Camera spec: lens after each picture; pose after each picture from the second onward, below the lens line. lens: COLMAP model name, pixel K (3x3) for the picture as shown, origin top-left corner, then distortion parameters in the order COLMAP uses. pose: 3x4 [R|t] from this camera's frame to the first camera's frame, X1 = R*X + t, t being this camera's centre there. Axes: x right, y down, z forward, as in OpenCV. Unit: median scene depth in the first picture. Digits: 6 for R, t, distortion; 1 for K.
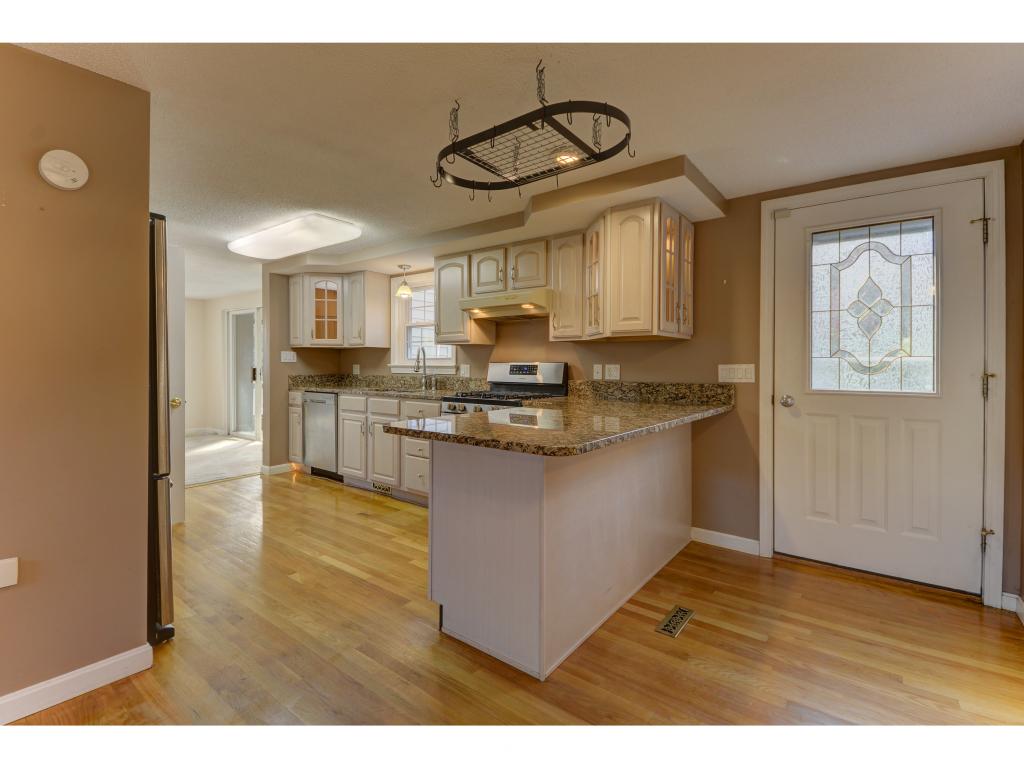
lens RADIAL K [[469.6, 0, 512.8], [0, 469.6, 371.0], [0, 0, 1]] dist [0.002519, -0.018703]
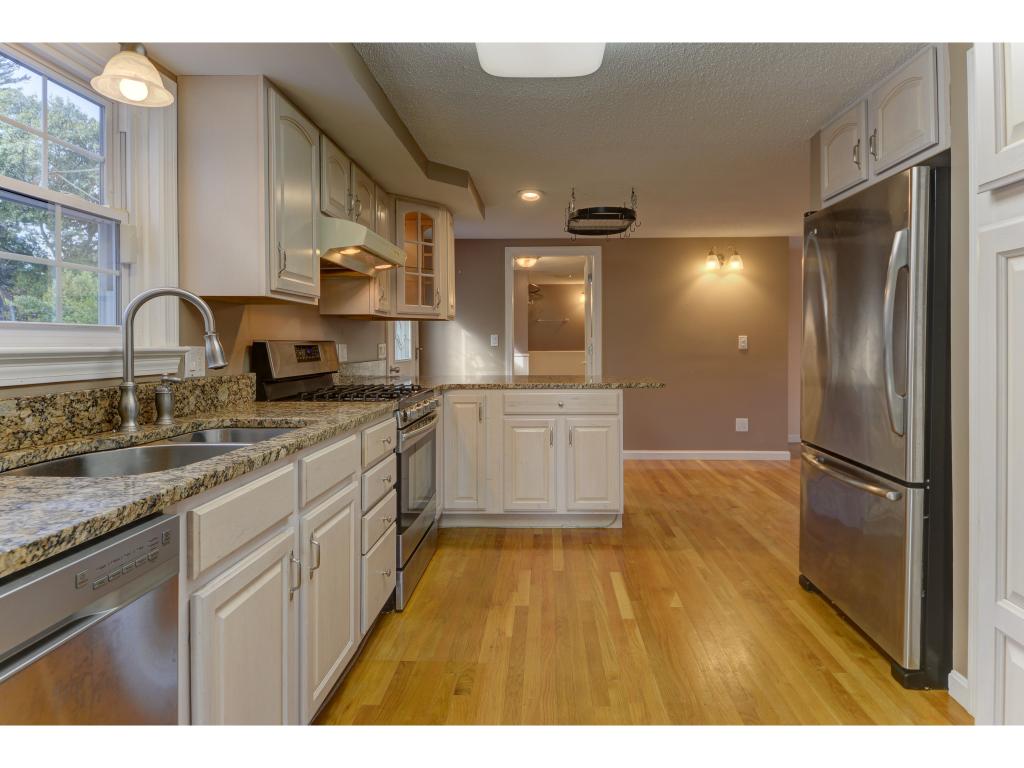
lens RADIAL K [[588.9, 0, 514.4], [0, 588.9, 364.8], [0, 0, 1]] dist [-0.000056, -0.000006]
pose [[-0.588078, -0.028396, 0.808306, -0.758331], [0.015491, 0.998805, 0.046359, -0.019373], [-0.808656, 0.039784, -0.586935, 1.234133]]
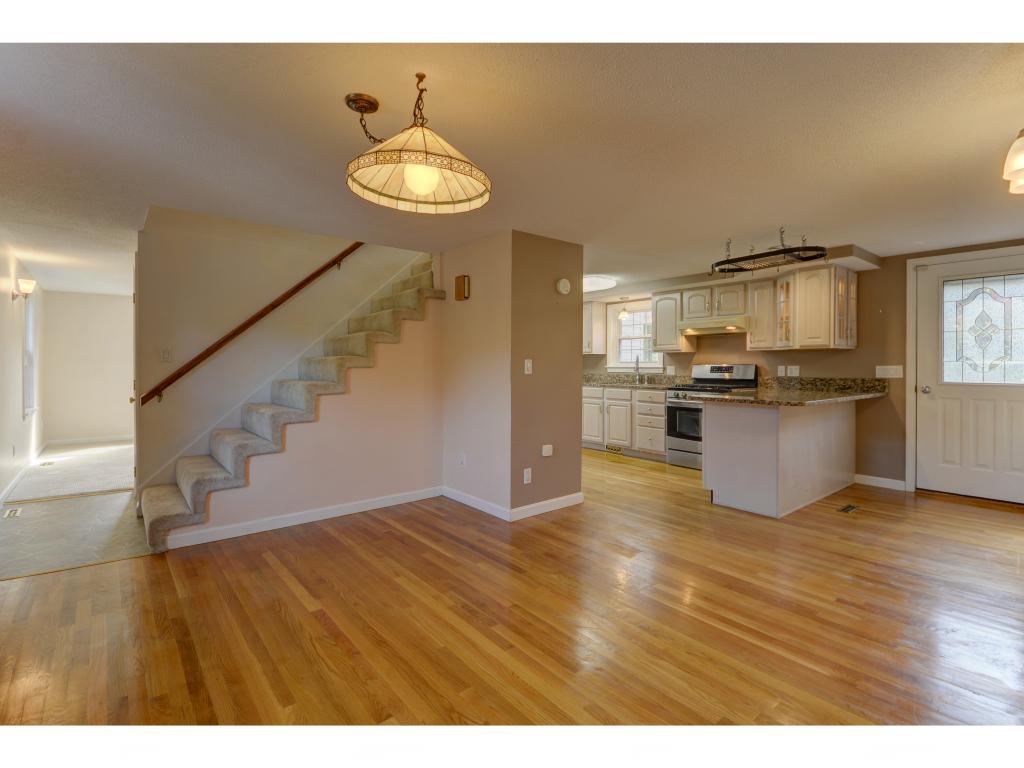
lens RADIAL K [[469.6, 0, 512.8], [0, 469.6, 371.0], [0, 0, 1]] dist [0.002519, -0.018703]
pose [[0.971657, -0.001819, -0.236390, -0.266077], [0.001655, 0.999998, -0.000893, 0.001792], [0.236391, 0.000477, 0.971658, -0.575004]]
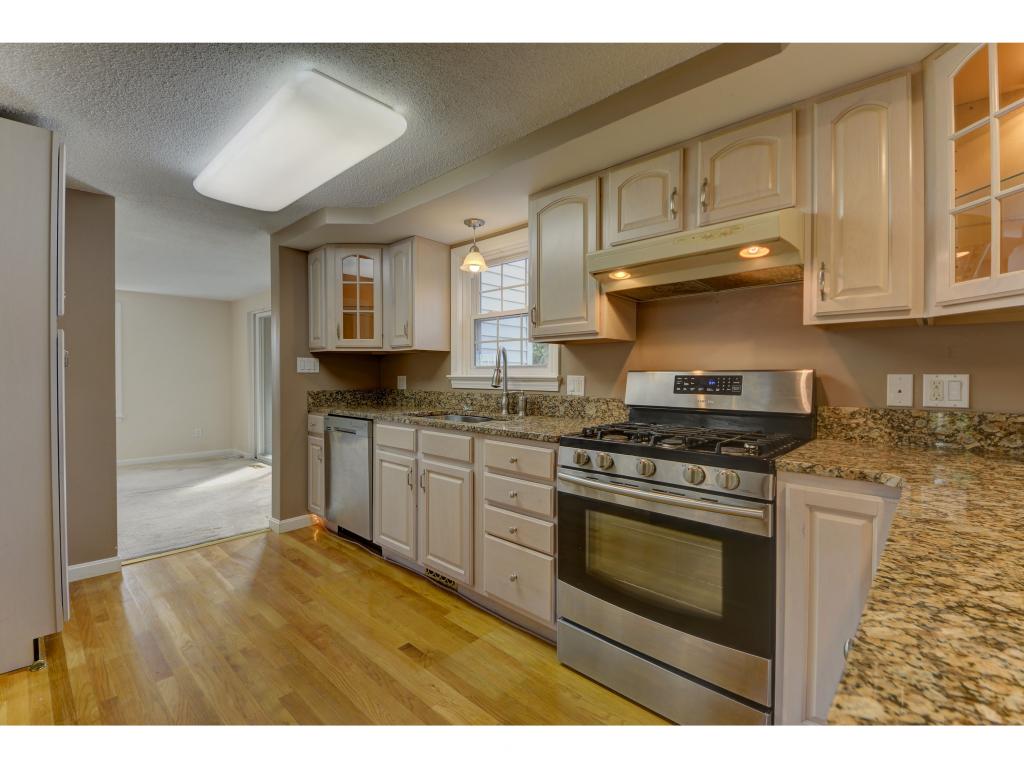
lens RADIAL K [[453.3, 0, 512.0], [0, 453.3, 384.0], [0, 0, 1]] dist [0.002184, -0.000096]
pose [[0.996437, 0.001054, -0.084339, -0.154423], [-0.000823, 0.999996, 0.002778, -0.004859], [0.084341, -0.002698, 0.996433, 0.471592]]
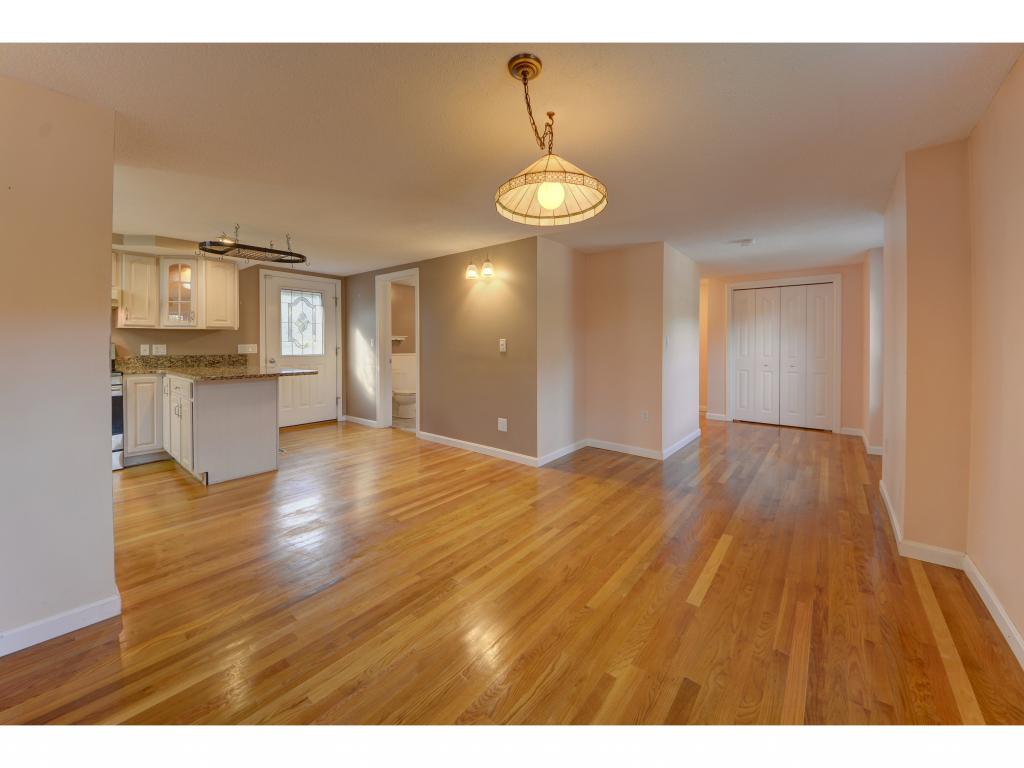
lens RADIAL K [[391.2, 0, 511.3], [0, 391.2, 346.0], [0, 0, 1]] dist [-0.000434, -0.000331]
pose [[0.020552, -0.005859, 0.999772, -0.914492], [0.014021, 0.999886, 0.005571, -0.000896], [-0.999690, 0.013903, 0.020632, -0.136645]]
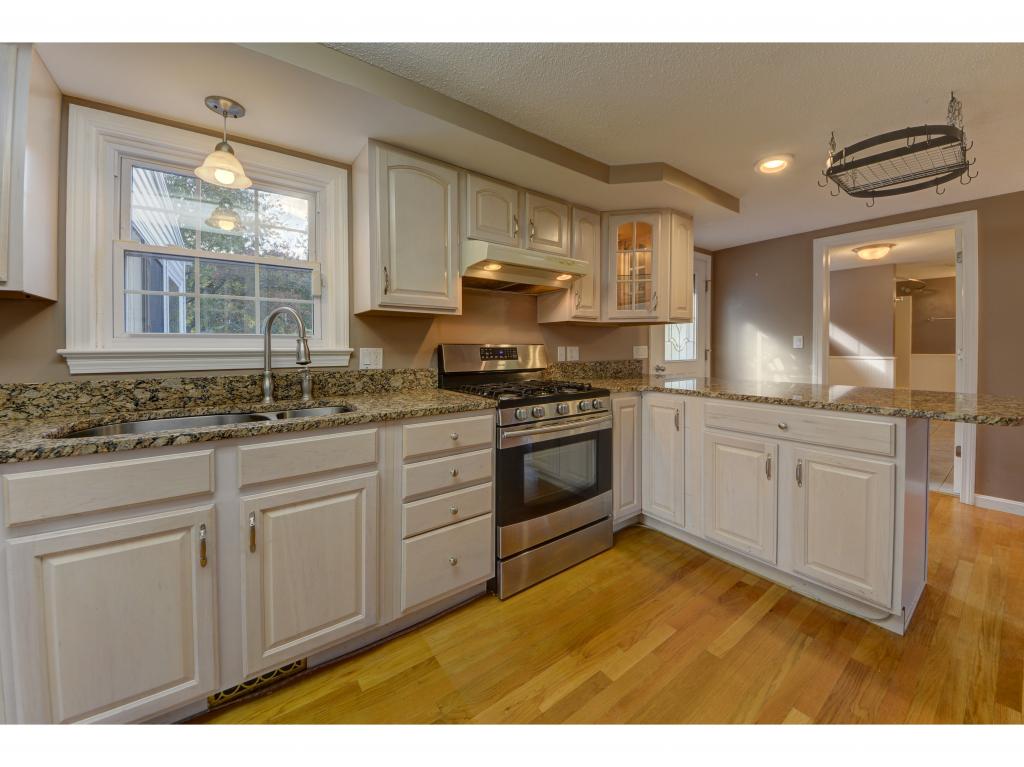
lens RADIAL K [[363.7, 0, 504.2], [0, 363.7, 357.2], [0, 0, 1]] dist [-0.000962, -0.000375]
pose [[0.288758, -0.025871, 0.957053, -0.555339], [0.021045, 0.999565, 0.020671, -0.009548], [-0.957171, 0.014172, 0.289177, 0.820696]]
